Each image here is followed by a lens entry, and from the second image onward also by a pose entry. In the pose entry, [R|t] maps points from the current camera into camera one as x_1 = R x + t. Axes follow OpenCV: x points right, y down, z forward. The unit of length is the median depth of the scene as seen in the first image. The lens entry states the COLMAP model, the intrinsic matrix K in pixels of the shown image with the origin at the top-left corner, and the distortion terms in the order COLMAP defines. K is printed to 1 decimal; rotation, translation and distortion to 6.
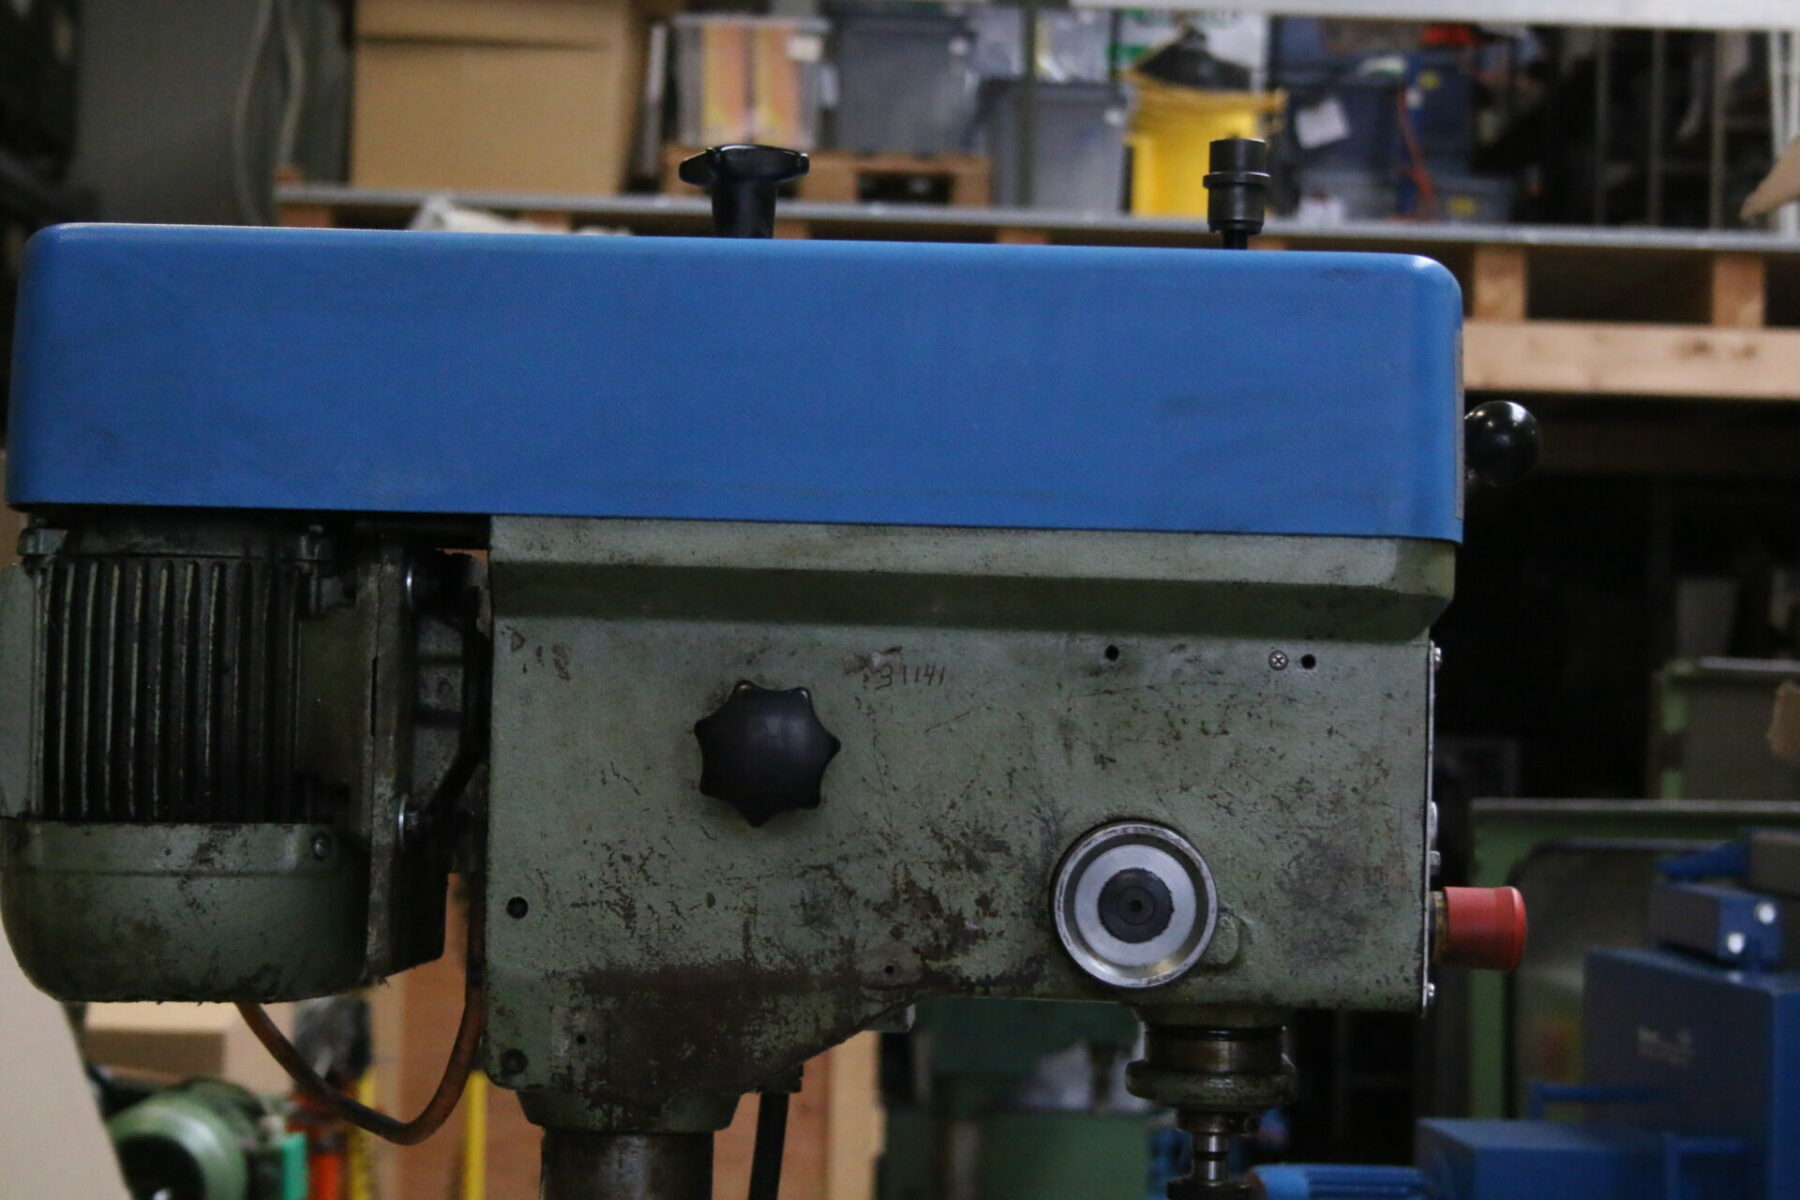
lens RADIAL K [[3910.3, 0, 901.1], [0, 3910.3, 603.5], [0, 0, 1]] dist [-0.004862, 0.000000]
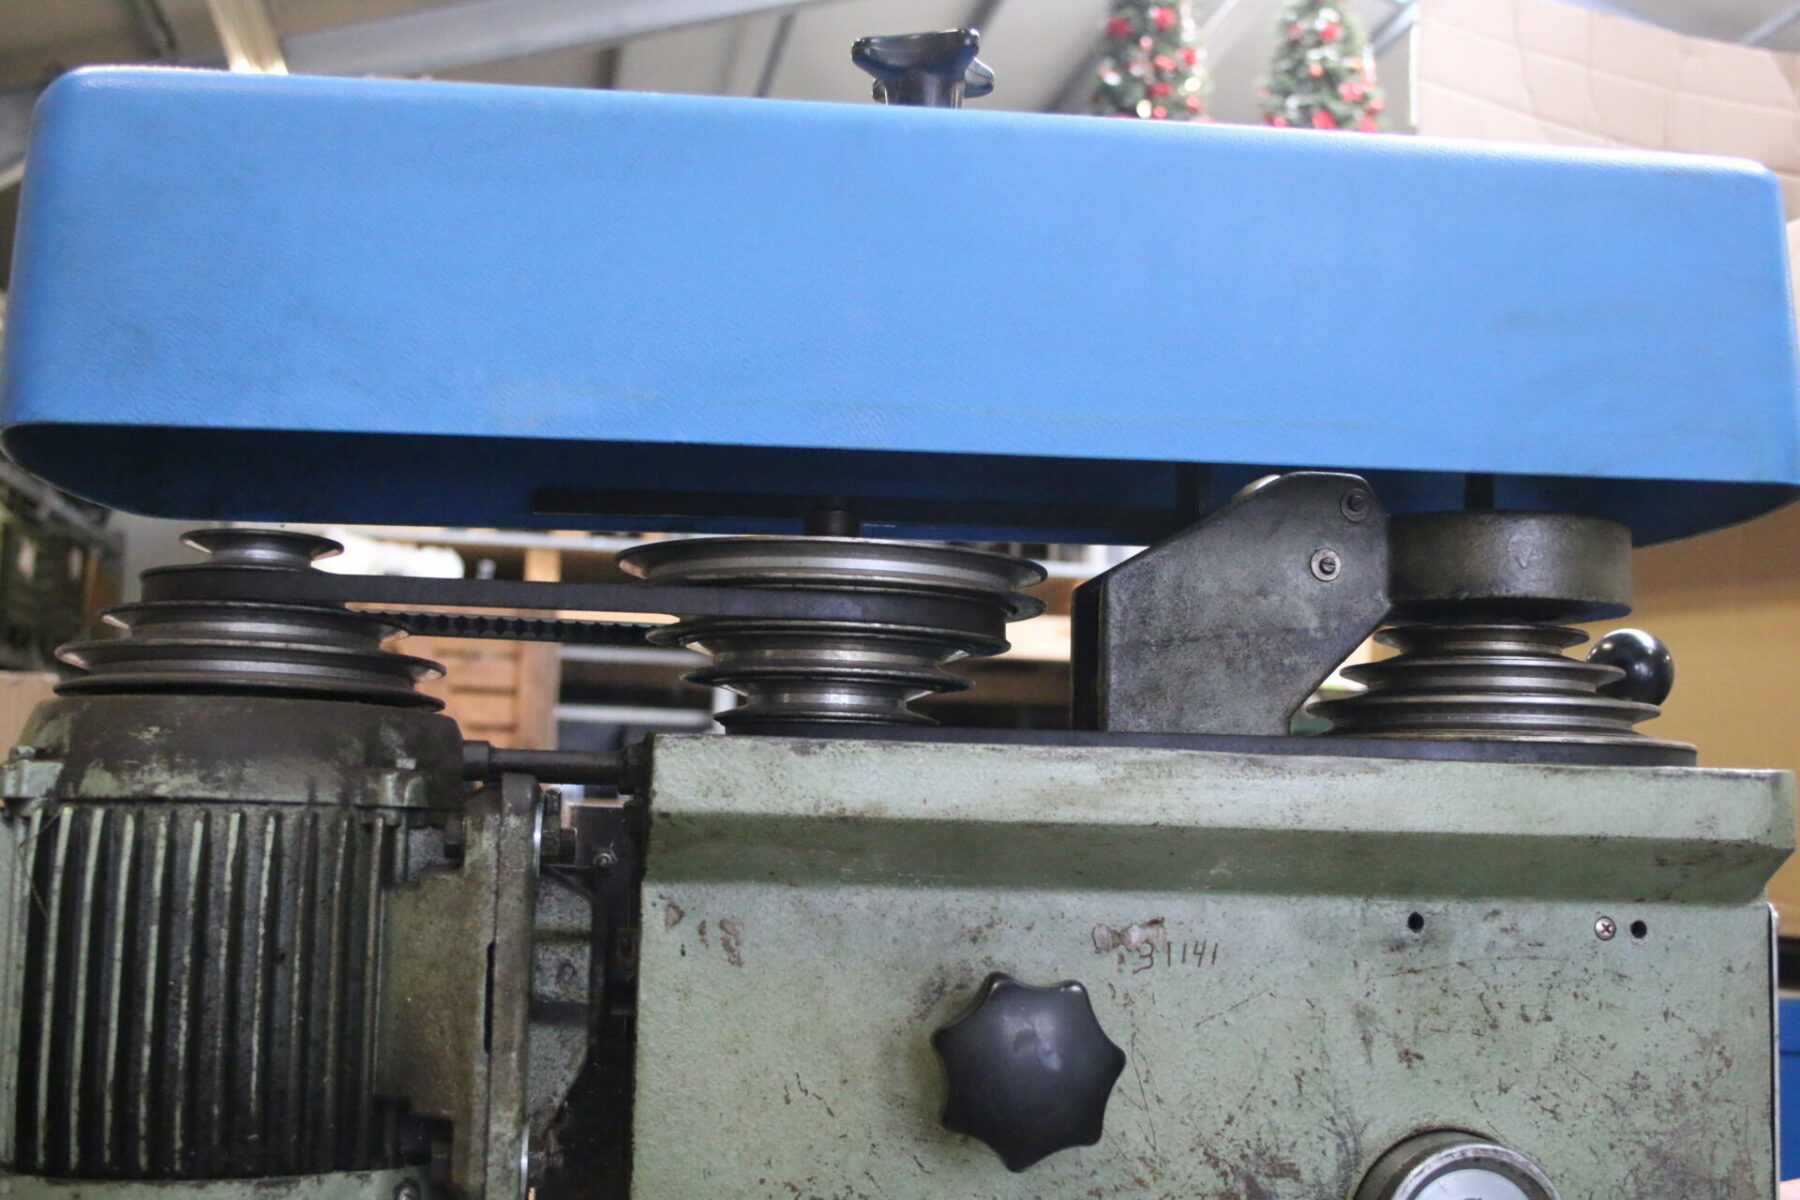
lens RADIAL K [[2030.4, 0, 900.3], [0, 2030.4, 584.6], [0, 0, 1]] dist [-0.063315, 0.000000]
pose [[0.985666, 0.017954, 0.167752, -0.122545], [-0.002598, 0.995819, -0.091312, -0.018525], [-0.168690, 0.089567, 0.981591, 0.603240]]
